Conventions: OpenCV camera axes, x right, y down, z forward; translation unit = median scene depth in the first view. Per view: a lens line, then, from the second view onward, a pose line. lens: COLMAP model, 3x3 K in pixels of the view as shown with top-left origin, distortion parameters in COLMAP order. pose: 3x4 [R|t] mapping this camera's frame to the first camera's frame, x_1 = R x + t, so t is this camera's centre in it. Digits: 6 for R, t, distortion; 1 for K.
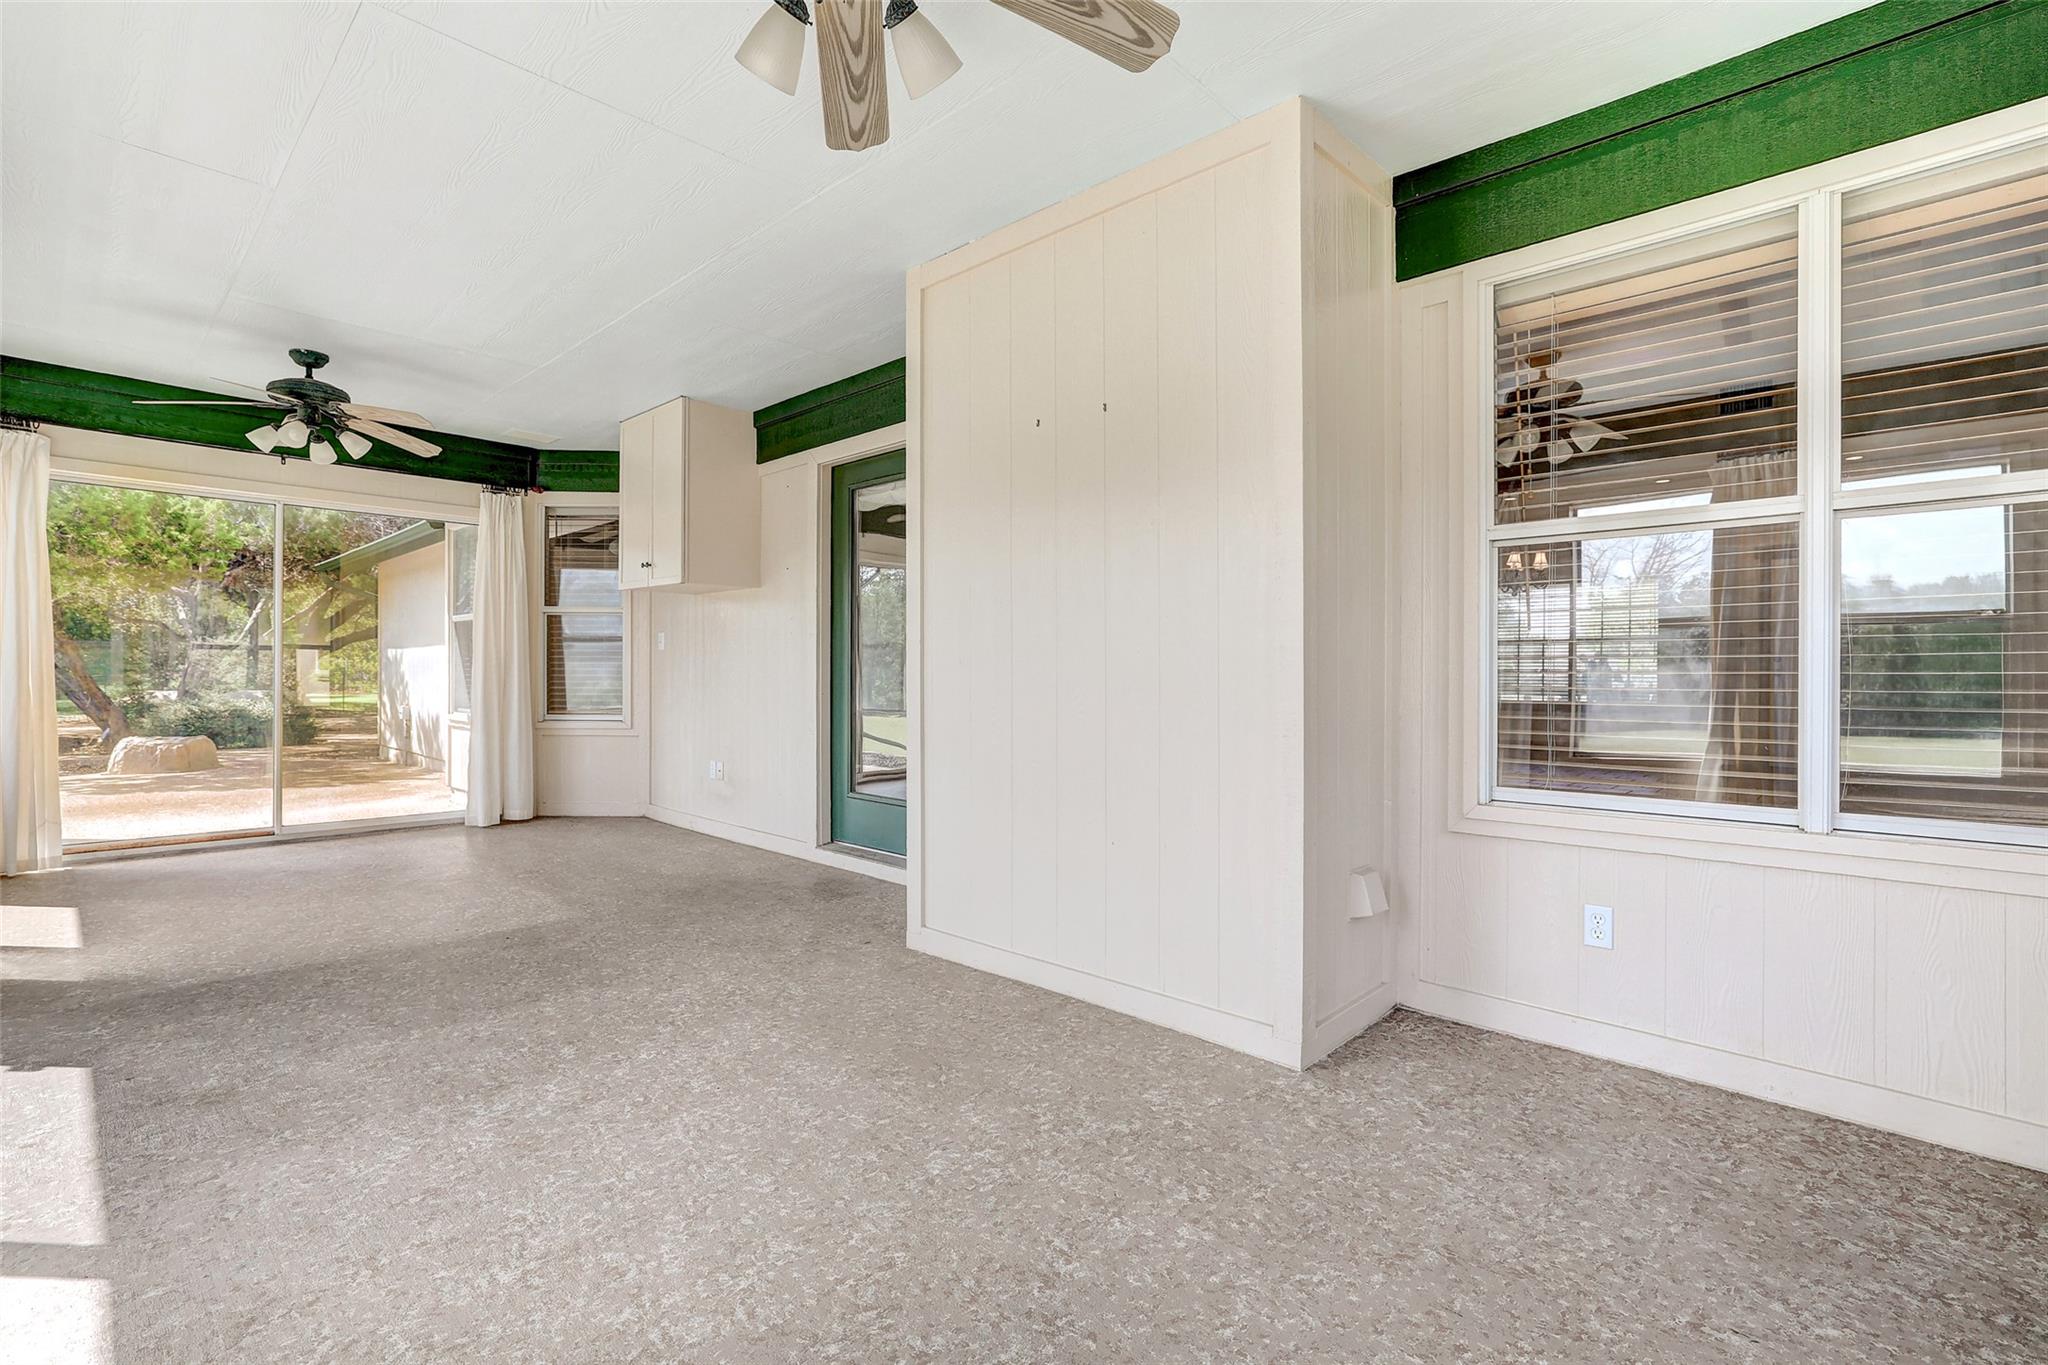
lens RADIAL K [[909.4, 0, 1030.0], [0, 909.4, 673.1], [0, 0, 1]] dist [-0.002105, 0.010658]
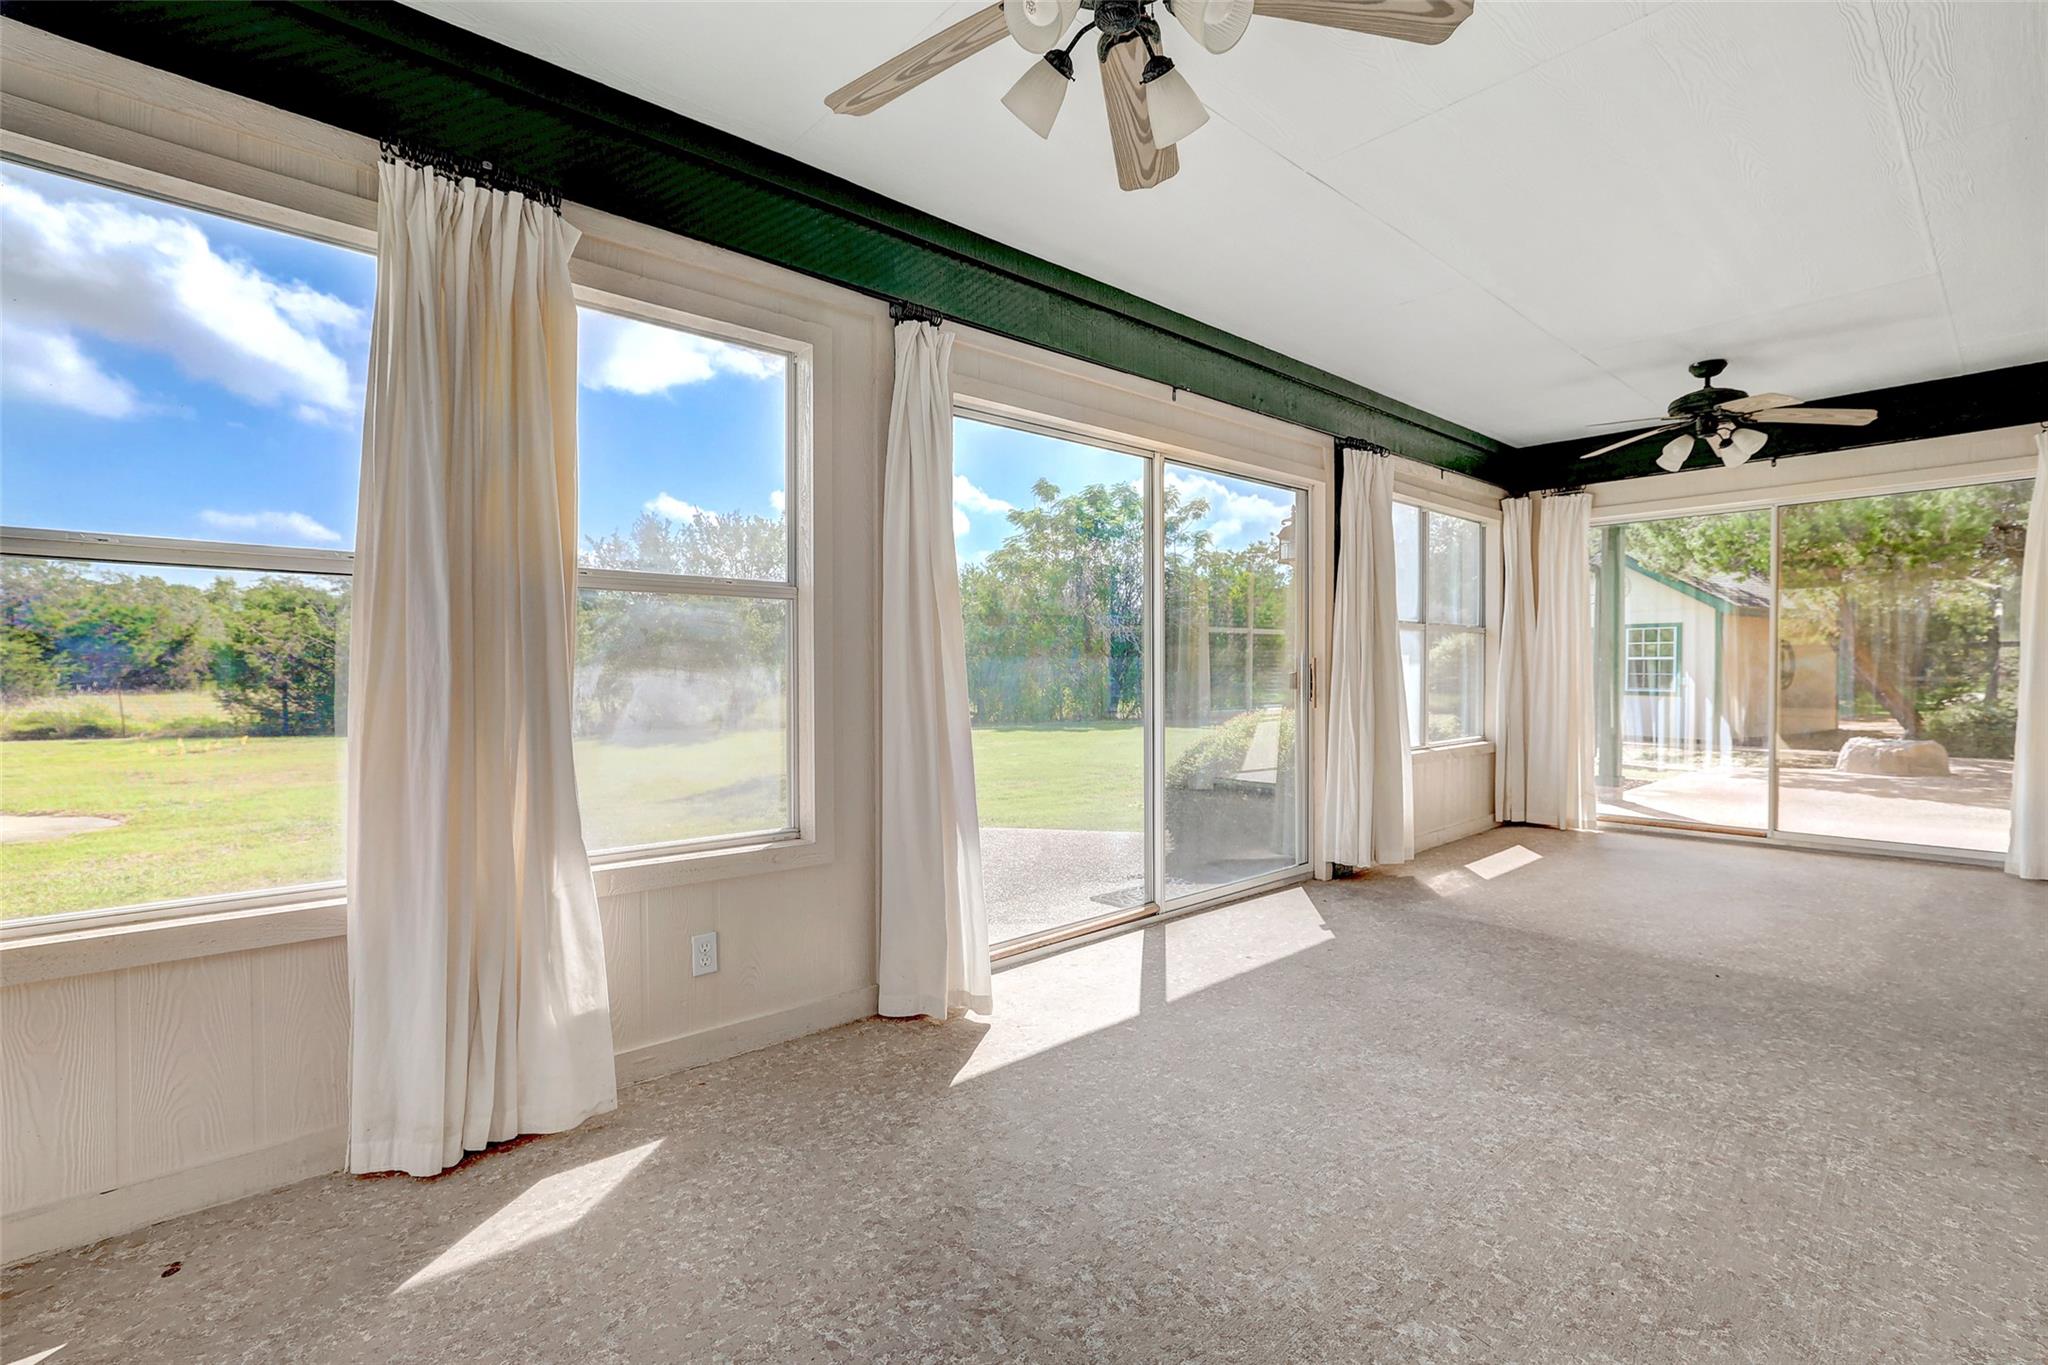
lens RADIAL K [[931.5, 0, 1028.1], [0, 931.5, 666.3], [0, 0, 1]] dist [-0.018034, 0.013783]
pose [[-0.056962, -0.017695, -0.998220, 0.493077], [0.008781, 0.999795, -0.018224, 0.001663], [0.998338, -0.009804, -0.056795, 0.519019]]
